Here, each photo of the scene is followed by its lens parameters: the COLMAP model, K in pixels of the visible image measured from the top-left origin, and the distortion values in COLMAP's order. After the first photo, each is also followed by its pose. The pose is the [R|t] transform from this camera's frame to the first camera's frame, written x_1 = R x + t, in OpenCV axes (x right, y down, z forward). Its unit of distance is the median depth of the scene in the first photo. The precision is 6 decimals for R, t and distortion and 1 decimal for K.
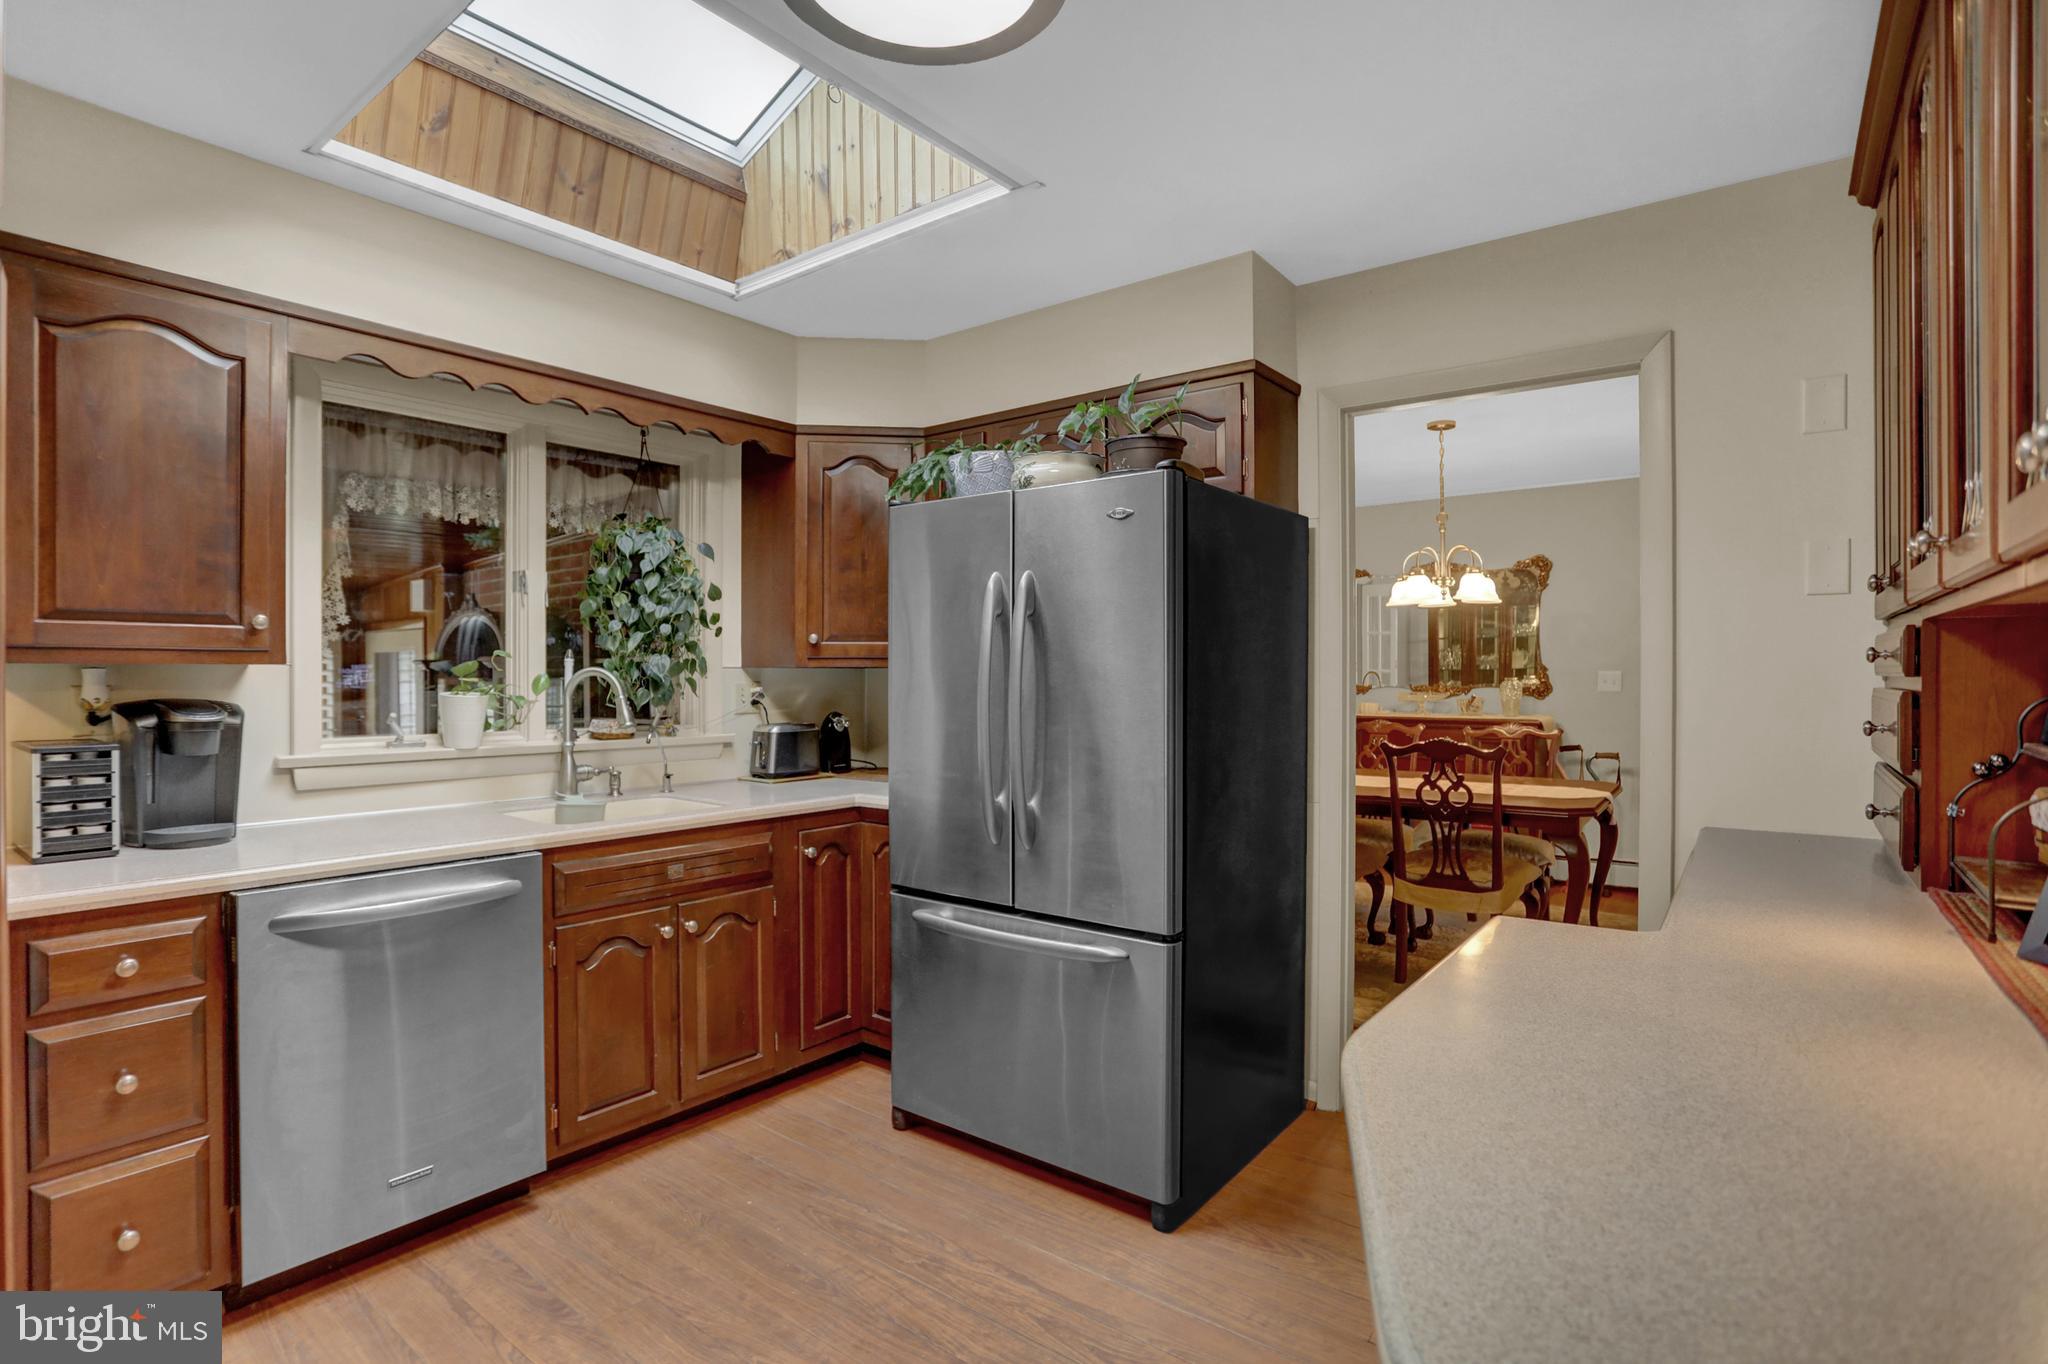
lens RADIAL K [[1023.4, 0, 1024.0], [0, 1023.4, 682.0], [0, 0, 1]] dist [0.000827, 0.000689]
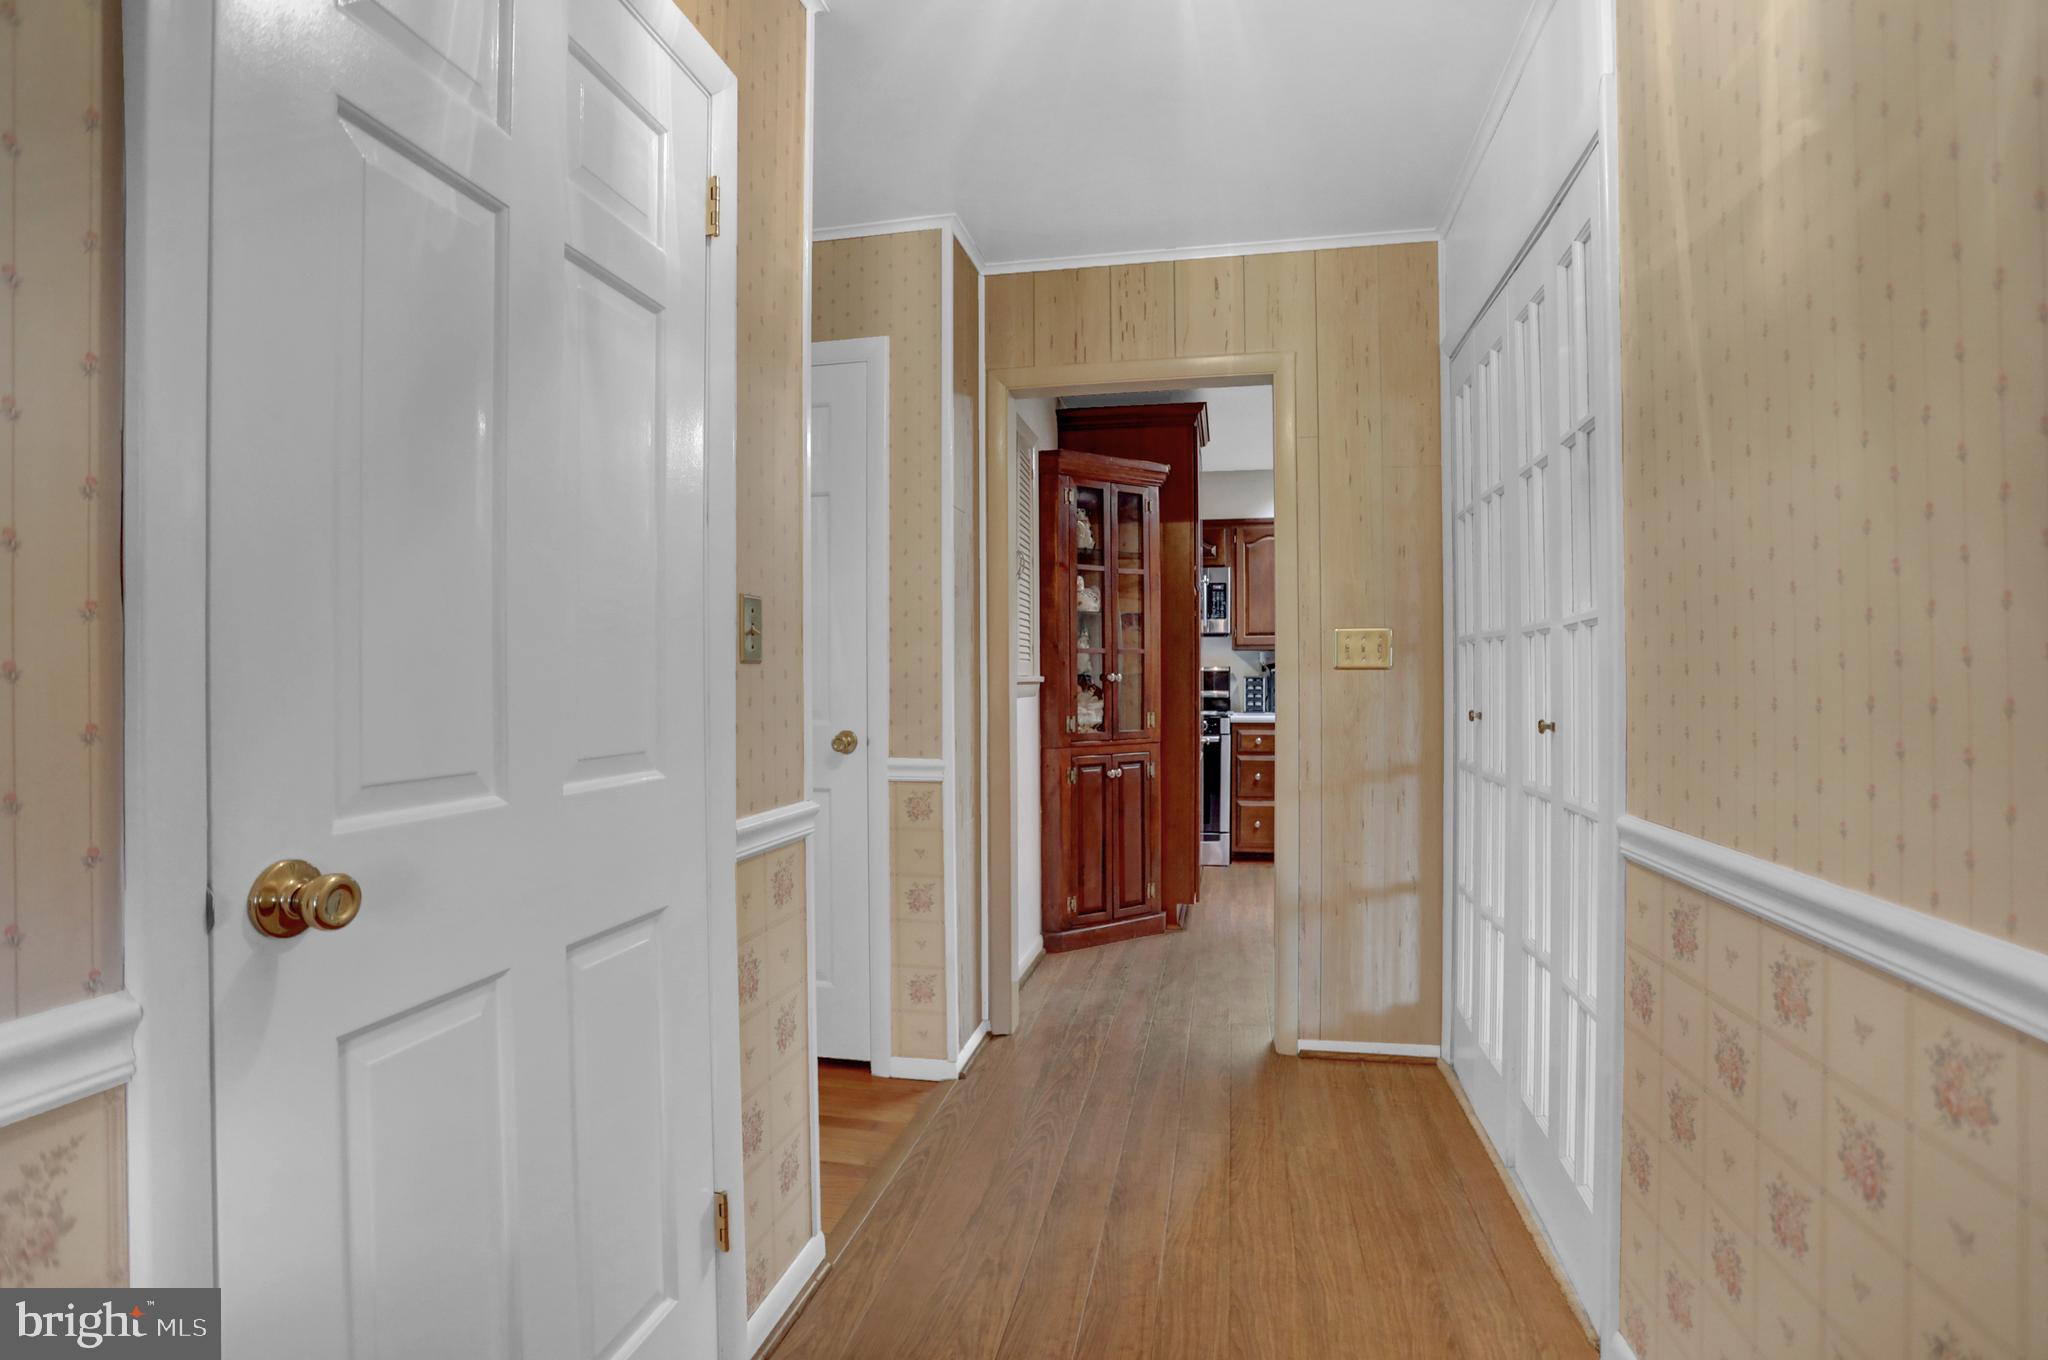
lens RADIAL K [[977.2, 0, 1024.0], [0, 977.2, 680.0], [0, 0, 1]] dist [-0.066835, 0.091396]
pose [[0.461400, -0.001293, -0.887191, 1.391702], [-0.002339, 0.999994, -0.002674, 0.084898], [0.887189, 0.003309, 0.461394, -0.995571]]
